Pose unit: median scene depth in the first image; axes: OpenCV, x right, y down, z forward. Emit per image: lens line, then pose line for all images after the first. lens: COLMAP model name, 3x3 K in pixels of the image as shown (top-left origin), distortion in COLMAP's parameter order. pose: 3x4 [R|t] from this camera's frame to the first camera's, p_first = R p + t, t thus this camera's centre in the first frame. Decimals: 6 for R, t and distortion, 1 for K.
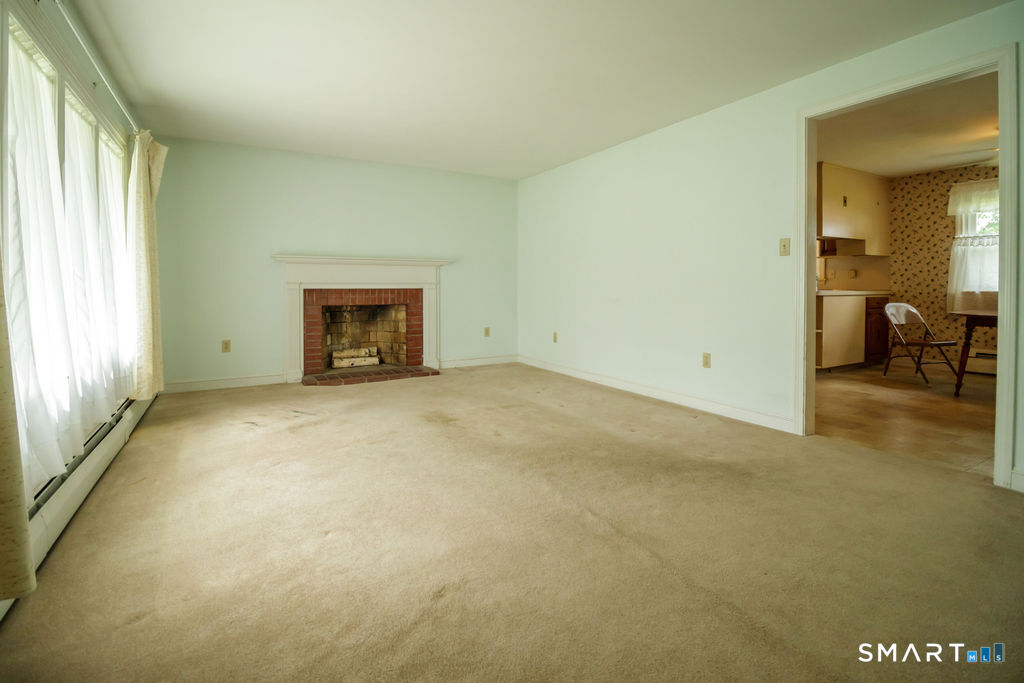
lens RADIAL K [[490.6, 0, 531.7], [0, 490.6, 292.3], [0, 0, 1]] dist [0.002306, -0.001133]
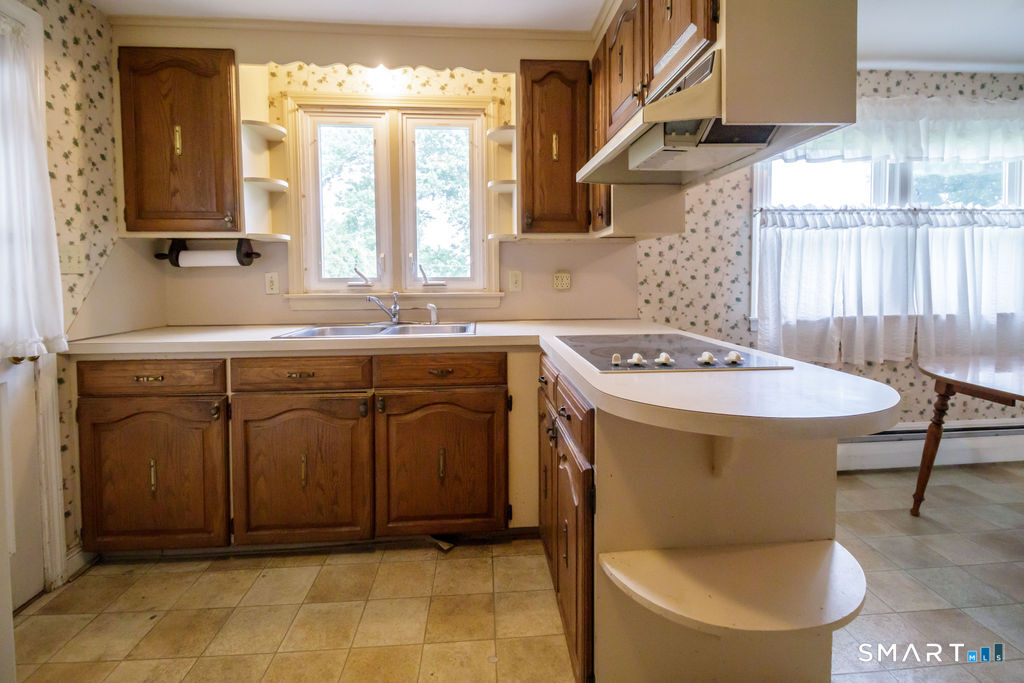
lens RADIAL K [[457.4, 0, 507.1], [0, 457.4, 307.5], [0, 0, 1]] dist [0.001827, 0.000262]
pose [[0.452726, -0.046392, 0.890442, 0.322657], [0.026704, 0.998903, 0.038465, -0.035975], [-0.891250, 0.006365, 0.453468, 0.976891]]
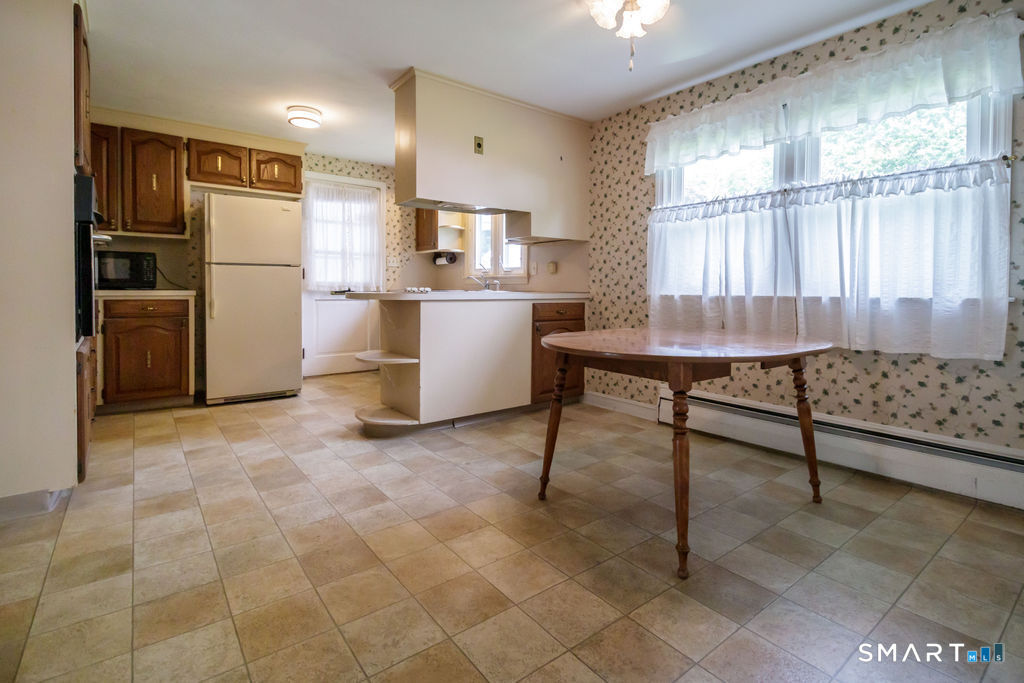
lens RADIAL K [[490.6, 0, 499.4], [0, 490.6, 299.6], [0, 0, 1]] dist [0.002306, -0.001133]
pose [[0.994963, 0.006220, 0.100054, 0.580556], [-0.007060, 0.999943, 0.008046, 0.000616], [-0.099998, -0.008712, 0.994950, 0.378406]]
